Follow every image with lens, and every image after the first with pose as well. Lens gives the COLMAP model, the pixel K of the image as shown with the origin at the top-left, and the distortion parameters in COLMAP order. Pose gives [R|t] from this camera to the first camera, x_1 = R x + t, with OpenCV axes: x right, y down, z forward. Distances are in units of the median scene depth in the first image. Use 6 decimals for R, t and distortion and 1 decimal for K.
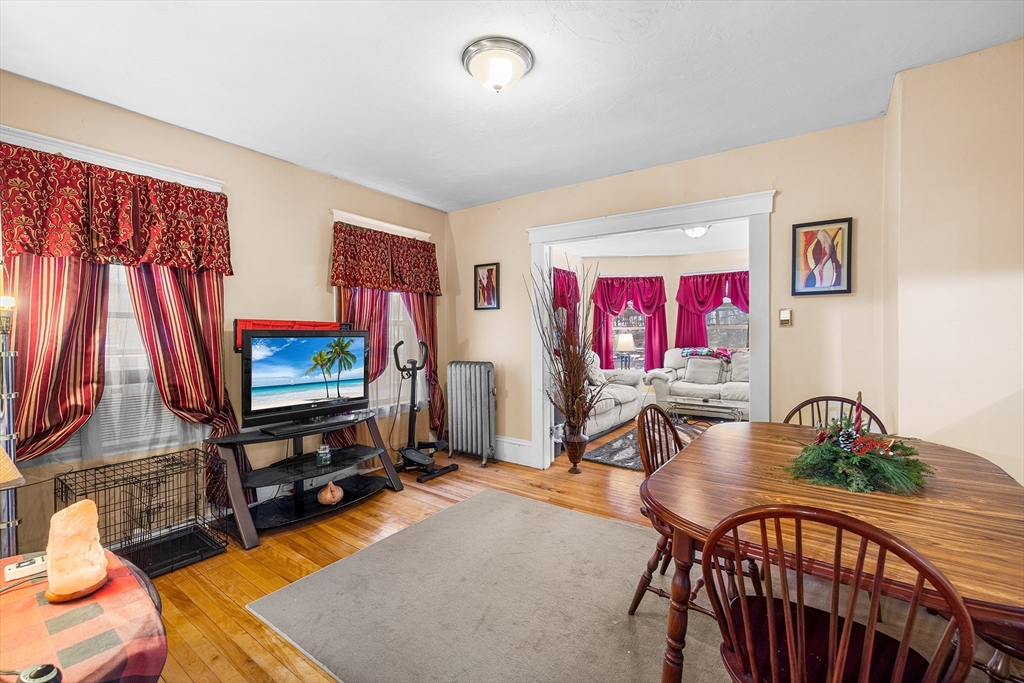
lens RADIAL K [[426.5, 0, 513.2], [0, 426.5, 341.4], [0, 0, 1]] dist [0.001148, -0.000311]
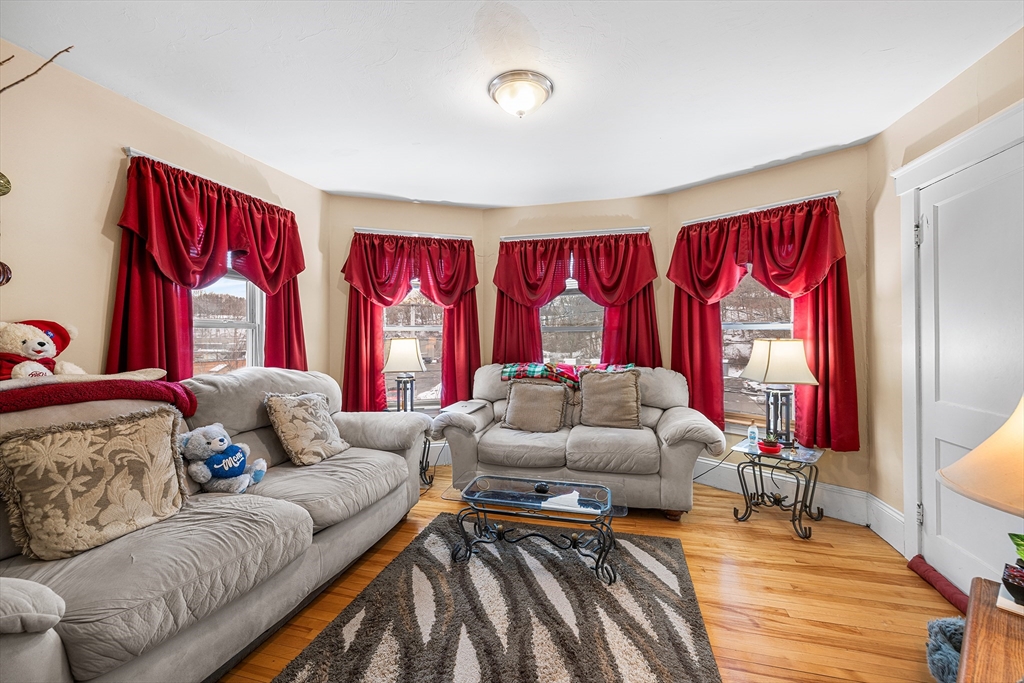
lens RADIAL K [[426.5, 0, 509.2], [0, 426.5, 342.0], [0, 0, 1]] dist [0.001148, -0.000311]
pose [[0.934311, 0.002522, 0.356450, 0.197553], [0.001177, 0.999948, -0.010162, -0.008088], [-0.356457, 0.009914, 0.934259, 0.453843]]
